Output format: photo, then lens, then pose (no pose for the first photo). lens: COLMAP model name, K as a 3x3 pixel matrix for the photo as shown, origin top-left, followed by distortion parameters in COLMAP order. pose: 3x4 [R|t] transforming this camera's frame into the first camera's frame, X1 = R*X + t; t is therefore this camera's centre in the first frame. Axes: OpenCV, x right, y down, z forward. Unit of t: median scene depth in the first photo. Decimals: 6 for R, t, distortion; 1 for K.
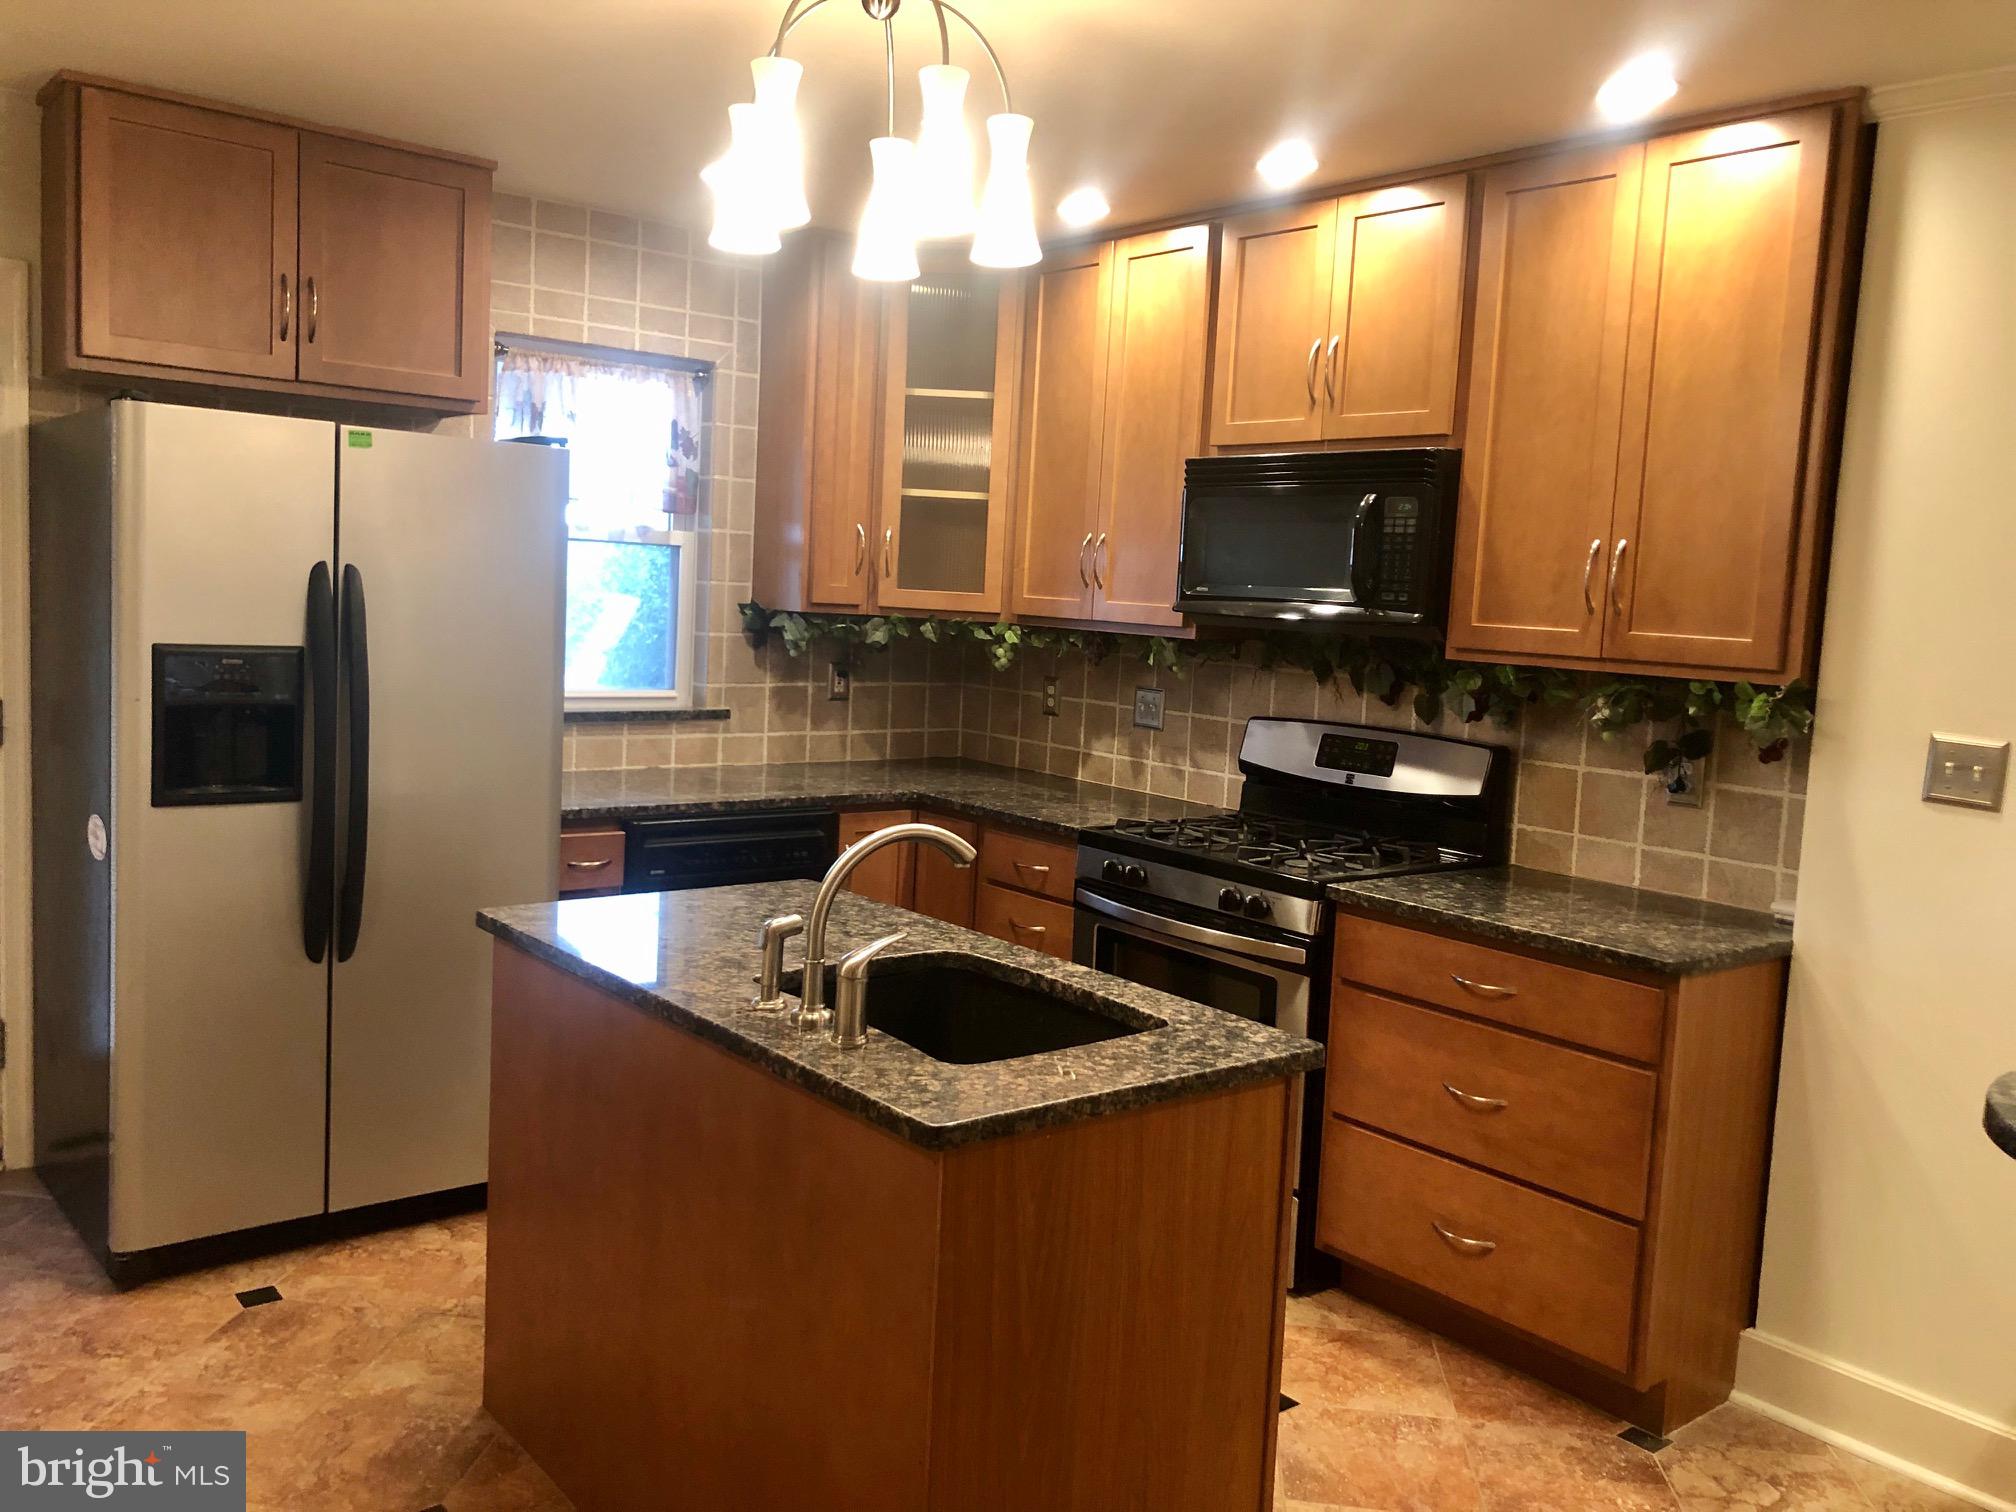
lens RADIAL K [[1639.1, 0, 1011.1], [0, 1639.1, 760.5], [0, 0, 1]] dist [0.064036, -0.065594]
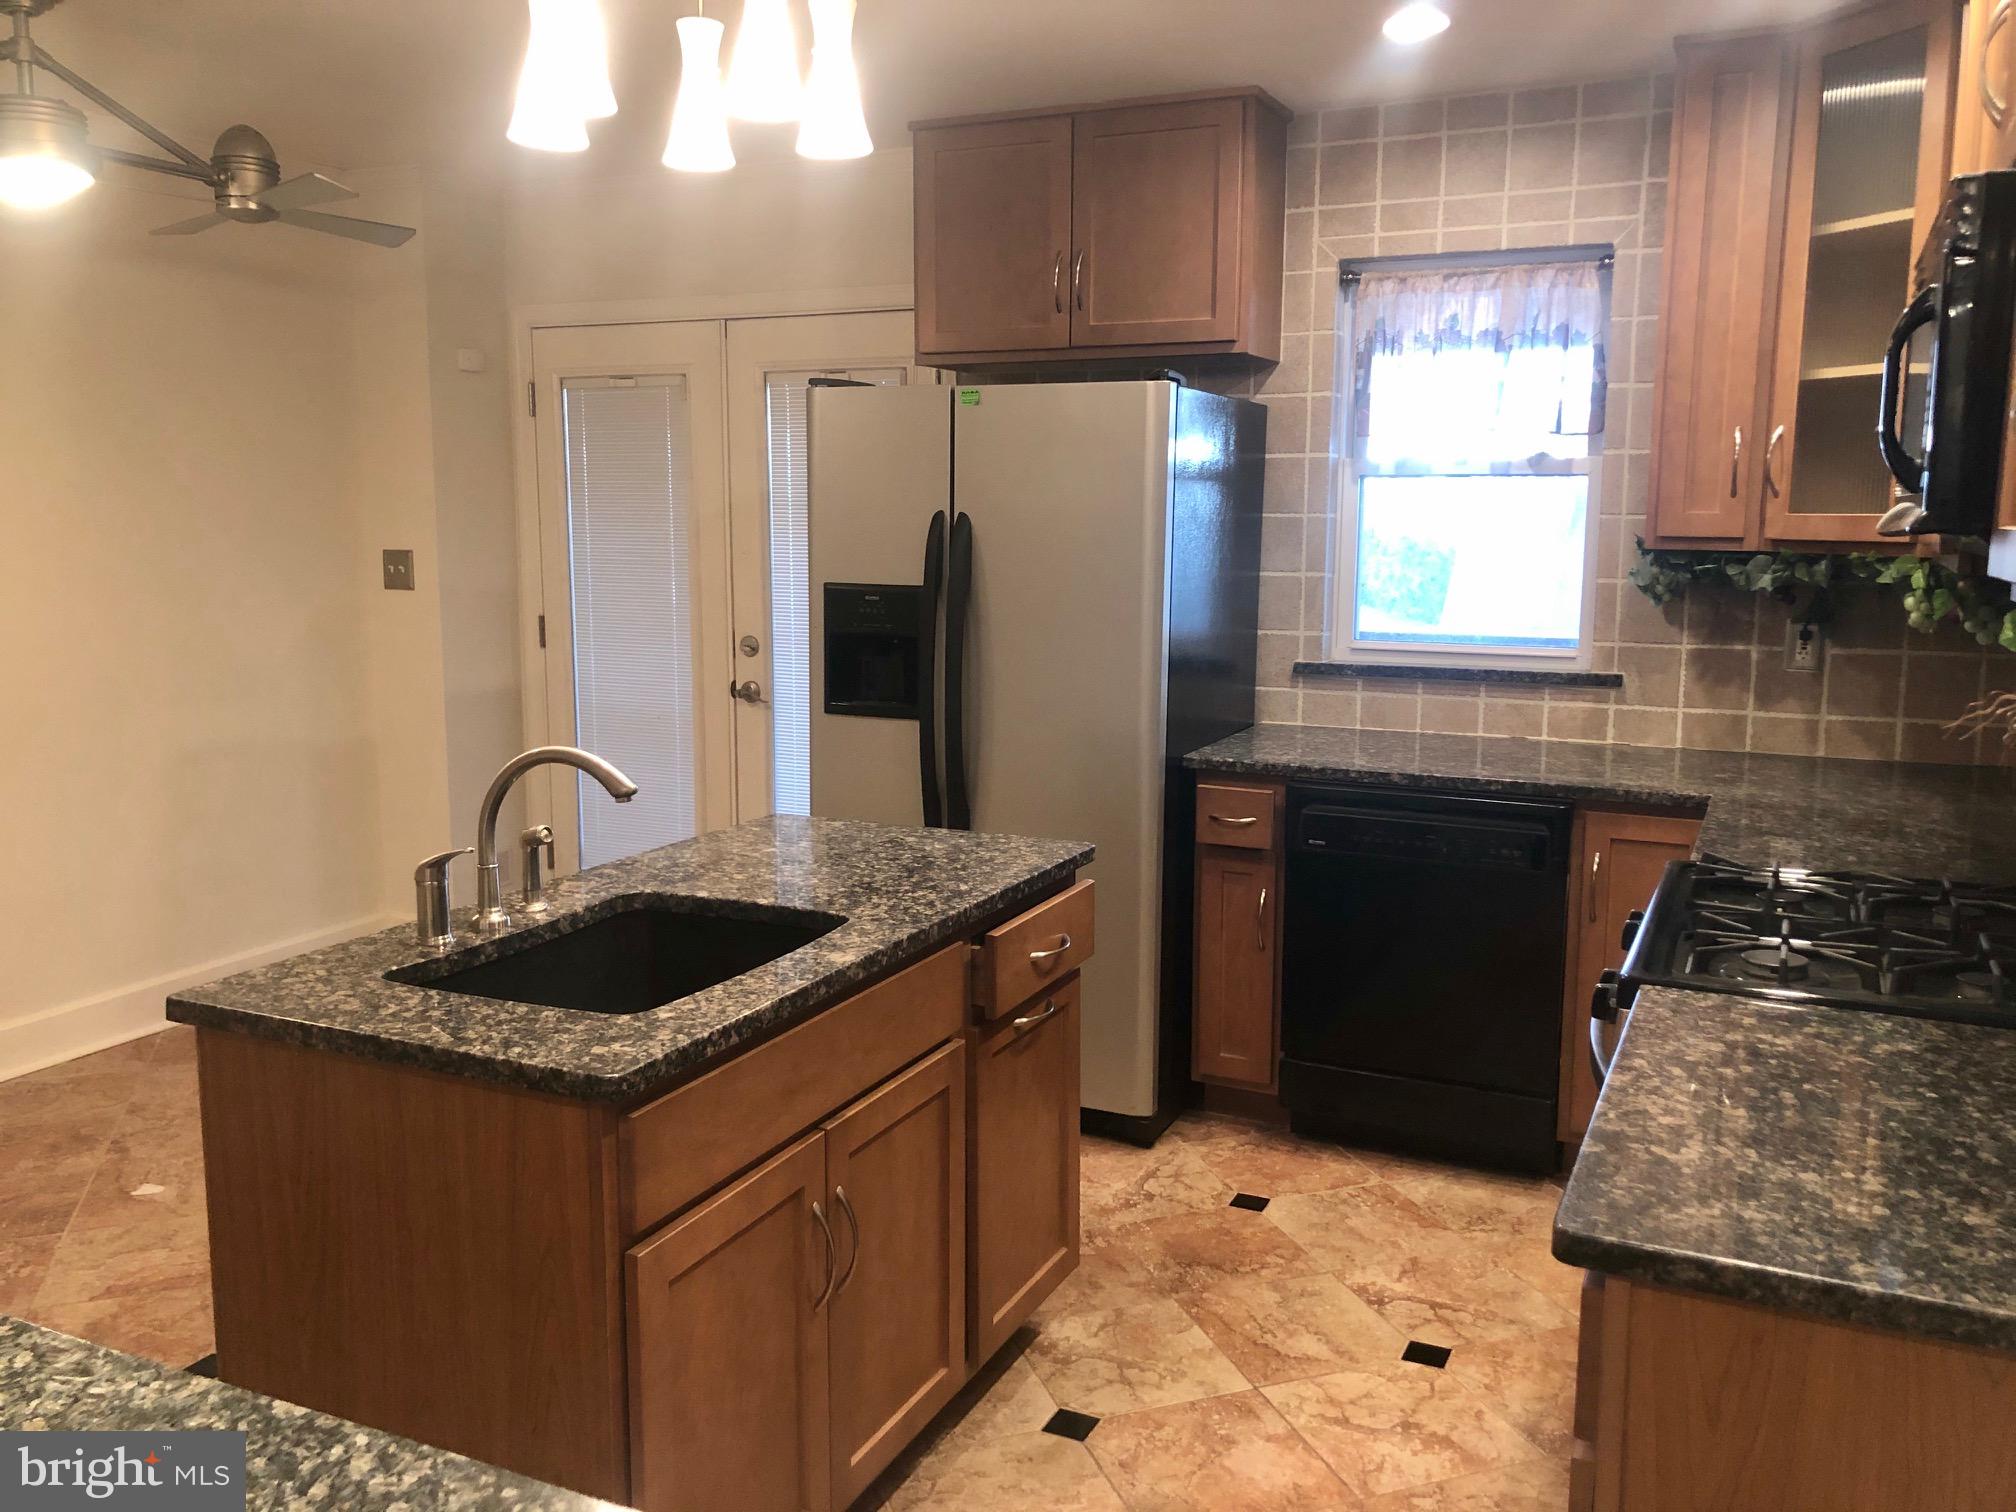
lens RADIAL K [[1654.7, 0, 1007.6], [0, 1654.7, 749.6], [0, 0, 1]] dist [0.036228, -0.004264]
pose [[0.436302, 0.083184, -0.895947, 0.556095], [-0.079516, 0.995386, 0.053694, -0.018792], [0.896280, 0.047816, 0.440903, 0.485189]]
